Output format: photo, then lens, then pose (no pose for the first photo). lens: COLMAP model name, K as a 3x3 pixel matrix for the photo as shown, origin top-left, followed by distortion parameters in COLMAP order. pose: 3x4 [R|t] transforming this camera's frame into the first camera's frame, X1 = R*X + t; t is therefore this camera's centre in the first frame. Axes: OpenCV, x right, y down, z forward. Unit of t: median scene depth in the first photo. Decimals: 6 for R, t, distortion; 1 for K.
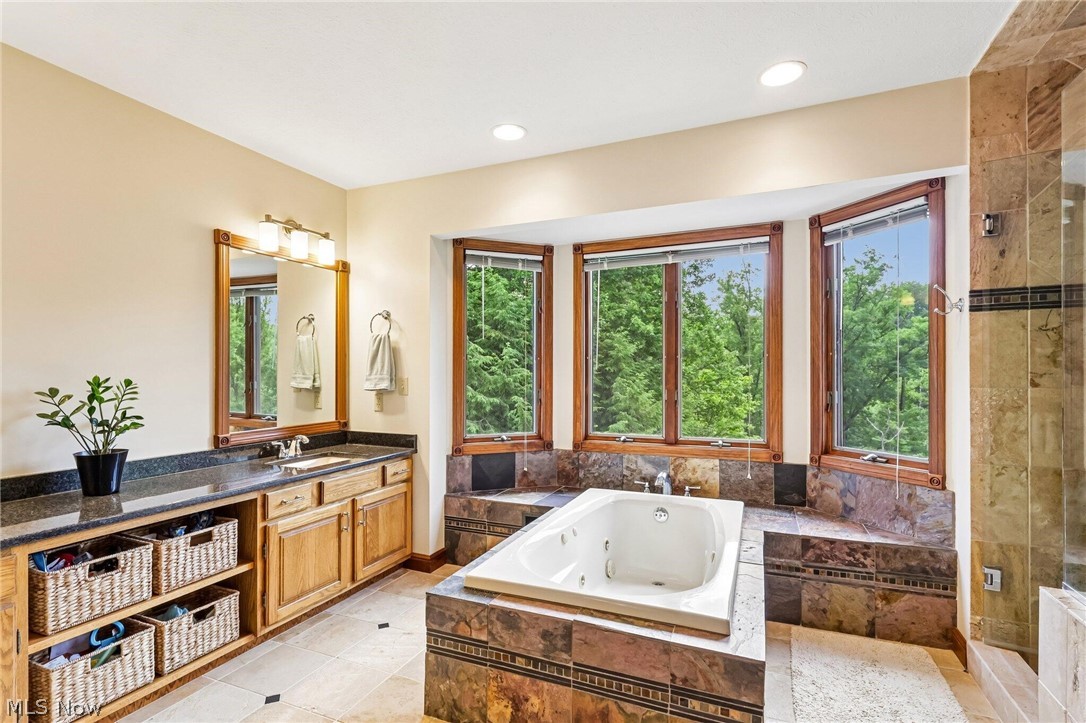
lens RADIAL K [[520.7, 0, 542.6], [0, 520.7, 371.4], [0, 0, 1]] dist [-0.002951, 0.003545]
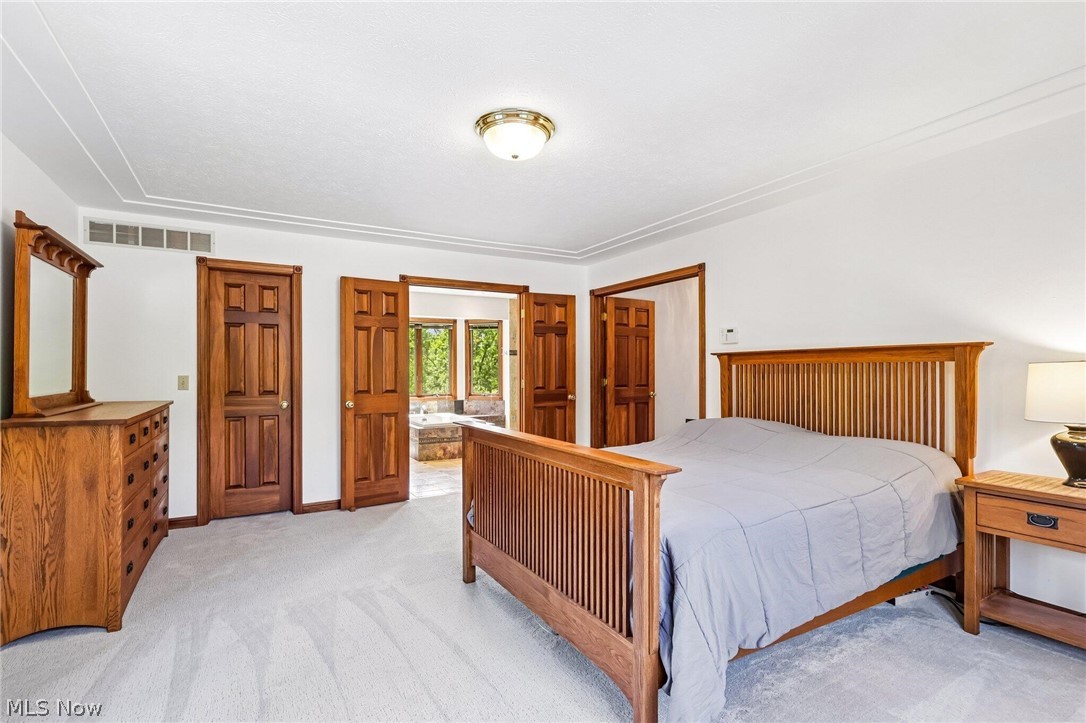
lens RADIAL K [[520.7, 0, 539.0], [0, 520.7, 368.9], [0, 0, 1]] dist [-0.002951, 0.003545]
pose [[0.606020, 0.000442, 0.795449, -1.733934], [0.002676, 0.999993, -0.002595, 0.005125], [-0.795445, 0.003702, 0.606015, -1.266154]]
